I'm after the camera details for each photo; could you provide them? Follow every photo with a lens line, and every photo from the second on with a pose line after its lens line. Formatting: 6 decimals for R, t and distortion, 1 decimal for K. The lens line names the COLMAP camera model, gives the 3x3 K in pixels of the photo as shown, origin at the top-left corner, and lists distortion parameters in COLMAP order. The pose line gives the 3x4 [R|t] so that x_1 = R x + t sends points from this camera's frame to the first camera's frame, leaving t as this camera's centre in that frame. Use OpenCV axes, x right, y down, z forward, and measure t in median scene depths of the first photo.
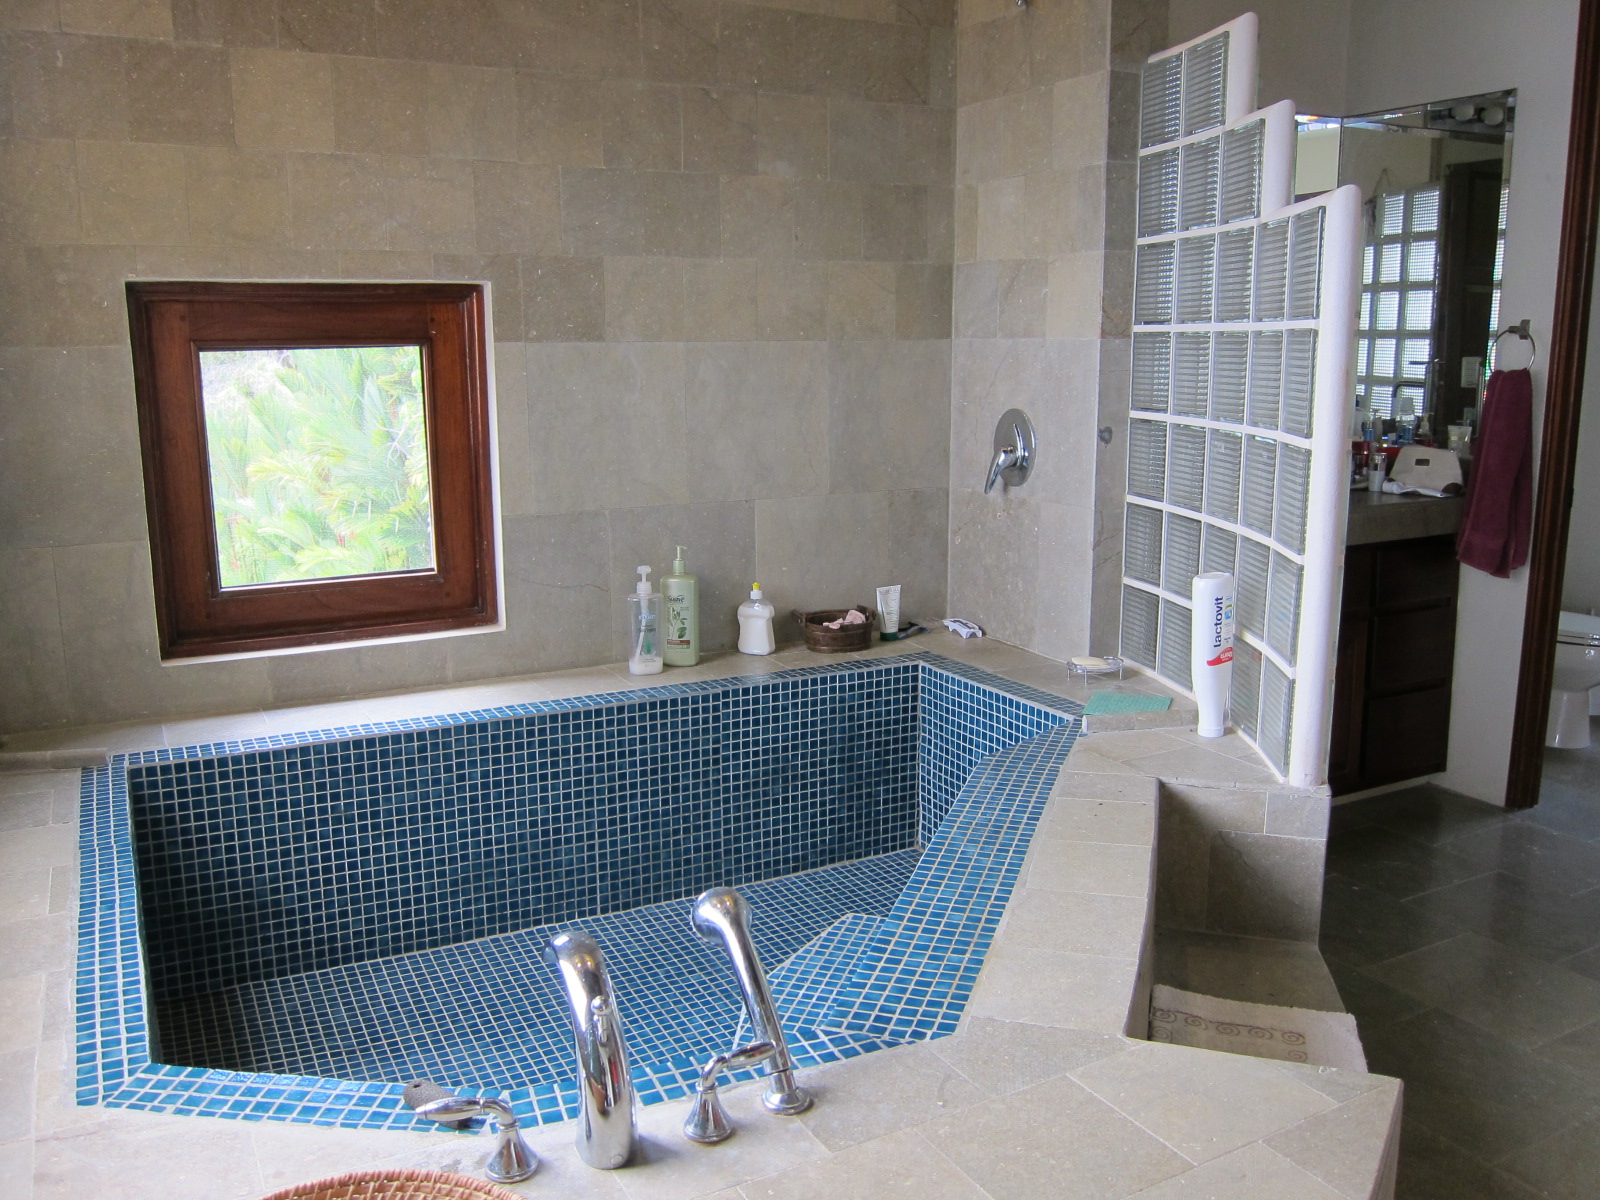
lens RADIAL K [[1330.2, 0, 800.3], [0, 1330.2, 599.7], [0, 0, 1]] dist [-0.059824, 0.022782]
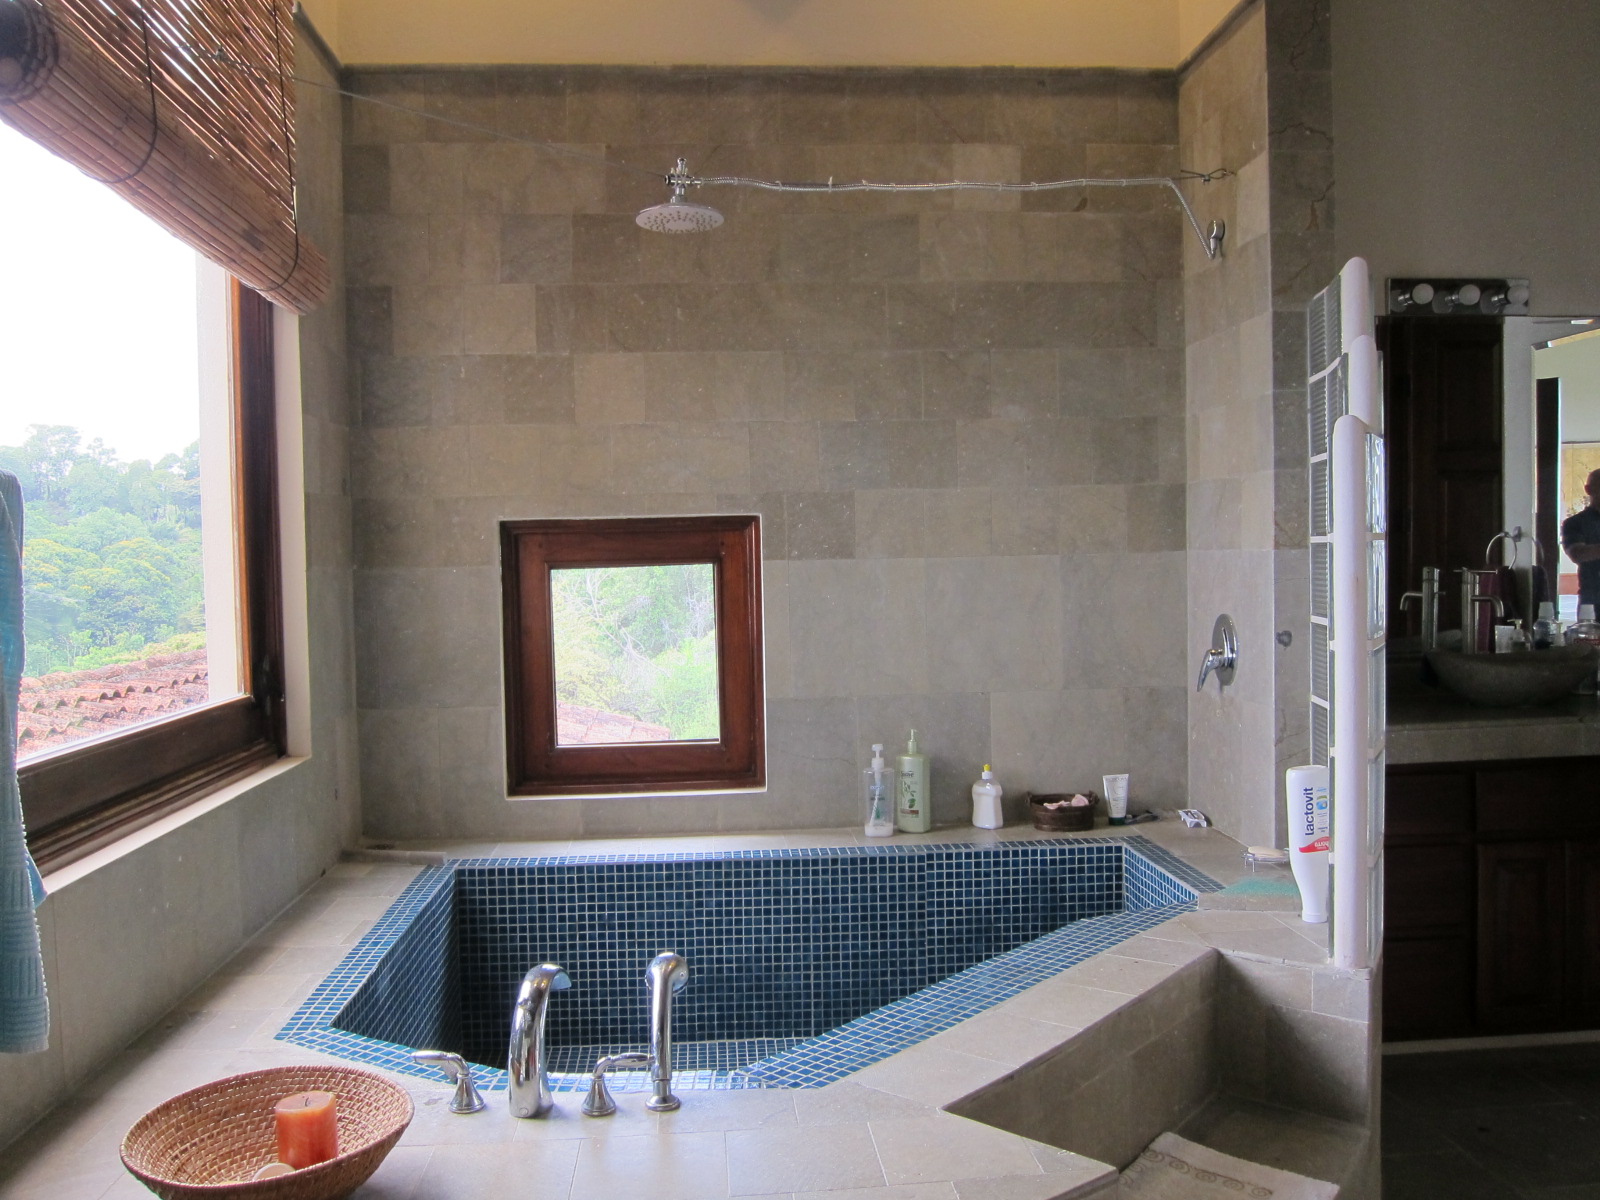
lens RADIAL K [[1330.2, 0, 798.0], [0, 1330.2, 601.9], [0, 0, 1]] dist [-0.059824, 0.022782]
pose [[0.914372, -0.001201, -0.404873, 0.326322], [-0.059698, 0.988666, -0.137755, 0.018355], [0.400449, 0.150130, 0.903937, -0.134916]]
